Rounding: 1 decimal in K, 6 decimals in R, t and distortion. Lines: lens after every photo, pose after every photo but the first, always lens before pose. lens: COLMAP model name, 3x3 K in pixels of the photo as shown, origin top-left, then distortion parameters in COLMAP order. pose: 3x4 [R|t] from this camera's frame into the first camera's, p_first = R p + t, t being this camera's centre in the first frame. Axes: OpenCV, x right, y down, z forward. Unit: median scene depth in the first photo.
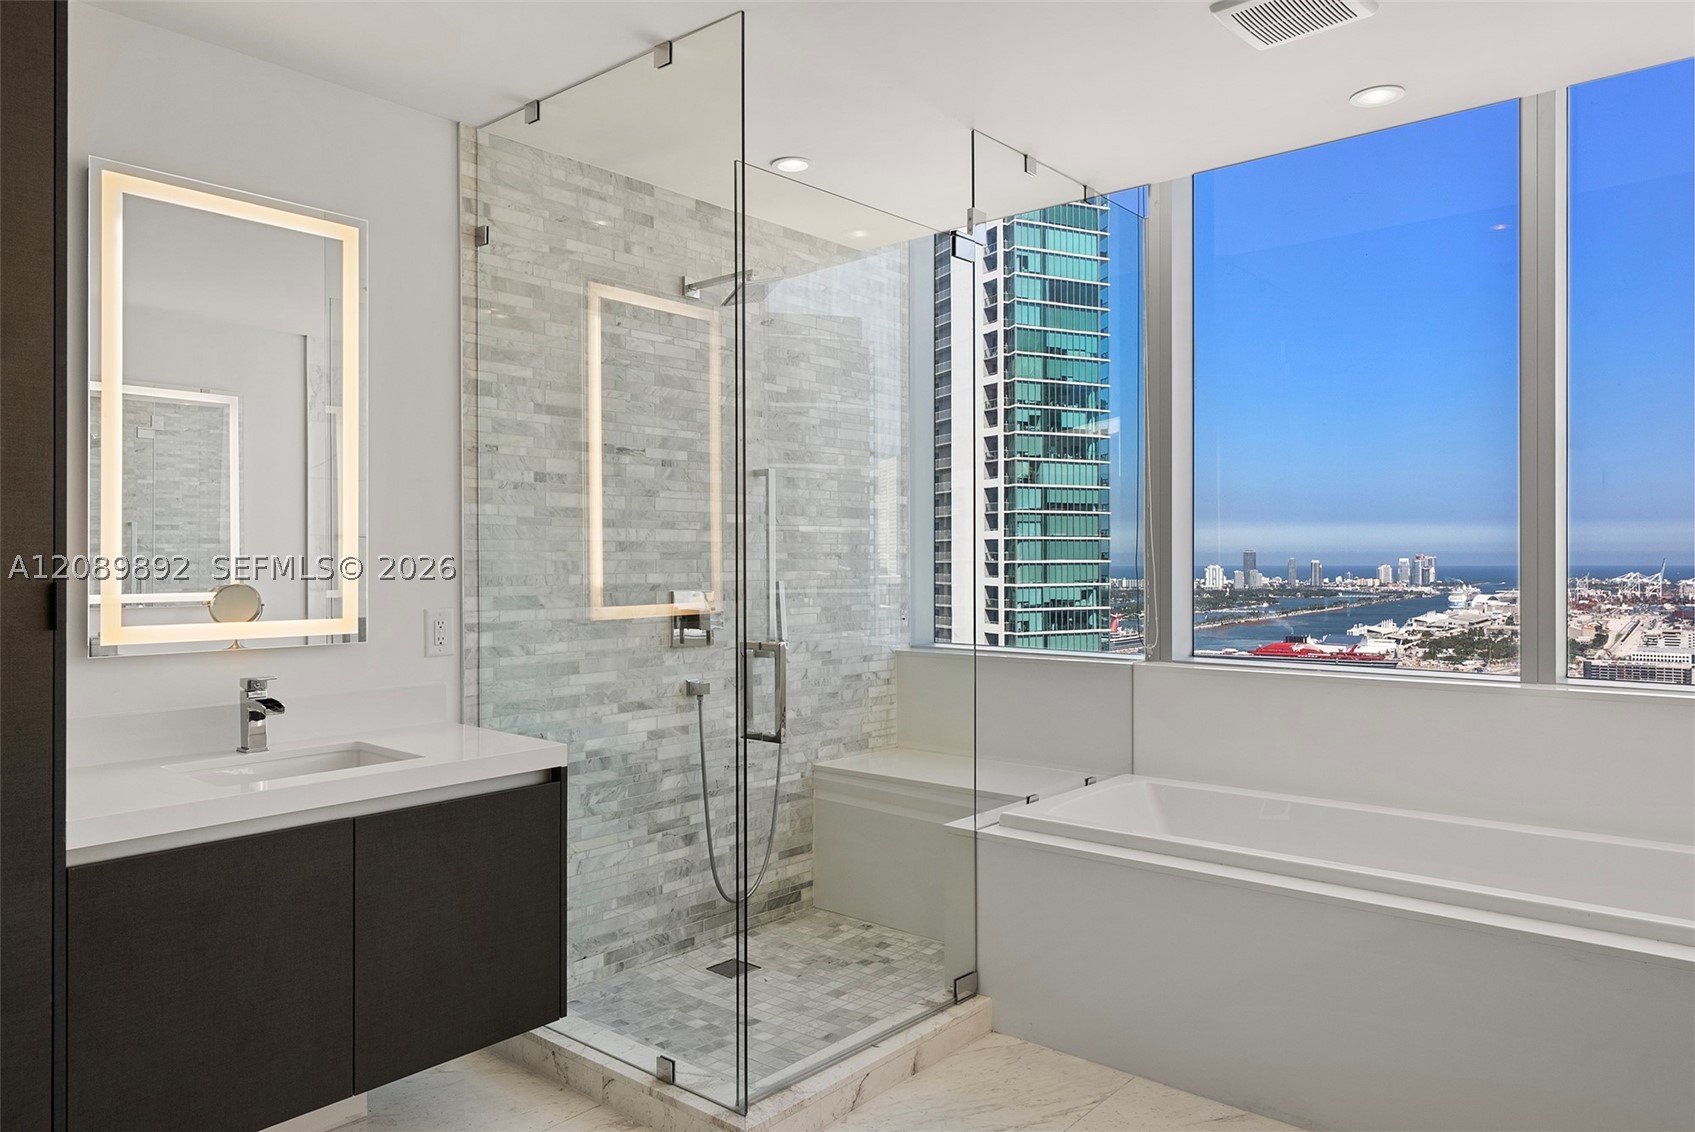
lens RADIAL K [[1152.4, 0, 842.3], [0, 1152.4, 560.4], [0, 0, 1]] dist [0.004468, 0.004764]
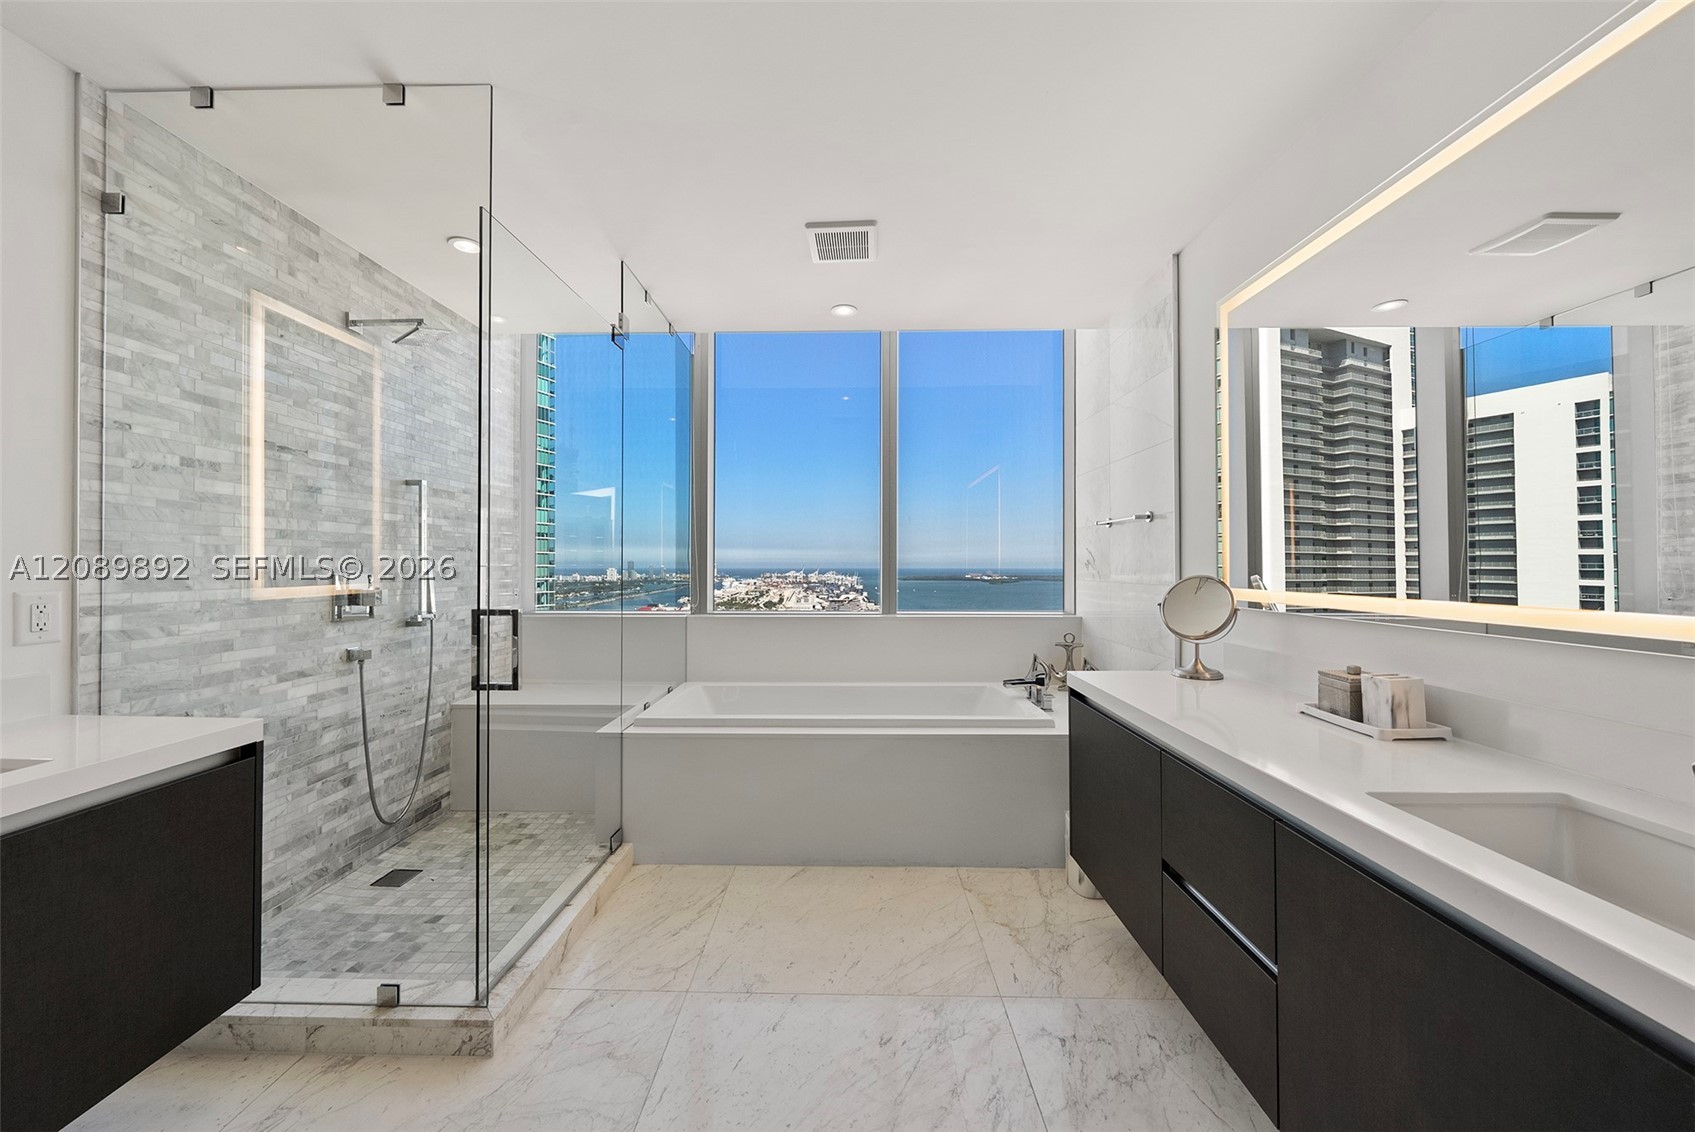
lens RADIAL K [[594.8, 0, 842.2], [0, 594.8, 560.8], [0, 0, 1]] dist [-0.003525, 0.000476]
pose [[0.771248, 0.006551, 0.636501, -0.137265], [-0.000927, 0.999958, -0.009168, 0.018437], [-0.636534, 0.006481, 0.771222, 0.205665]]
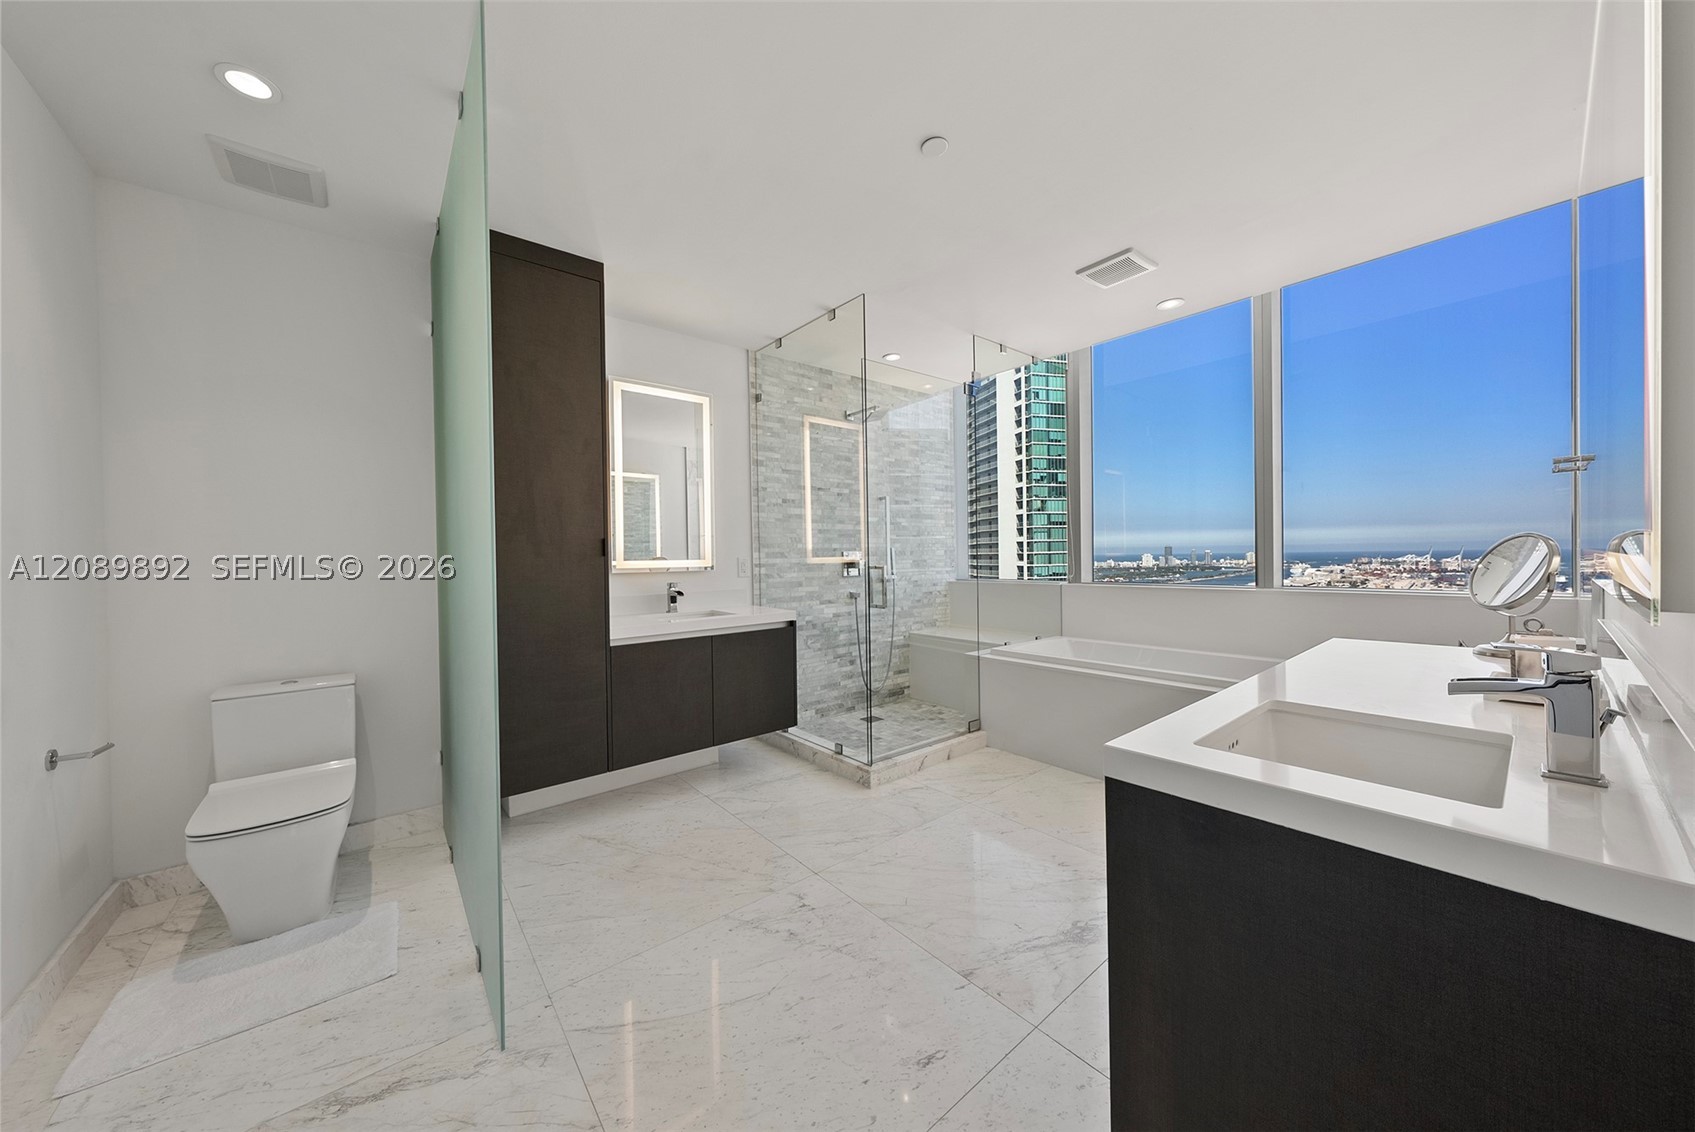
lens RADIAL K [[584.2, 0, 837.6], [0, 584.2, 564.1], [0, 0, 1]] dist [0.000258, -0.000154]
pose [[0.983940, -0.011267, -0.178146, 0.046263], [0.013783, 0.999822, 0.012890, 0.037658], [0.177969, -0.015138, 0.983920, -0.125434]]
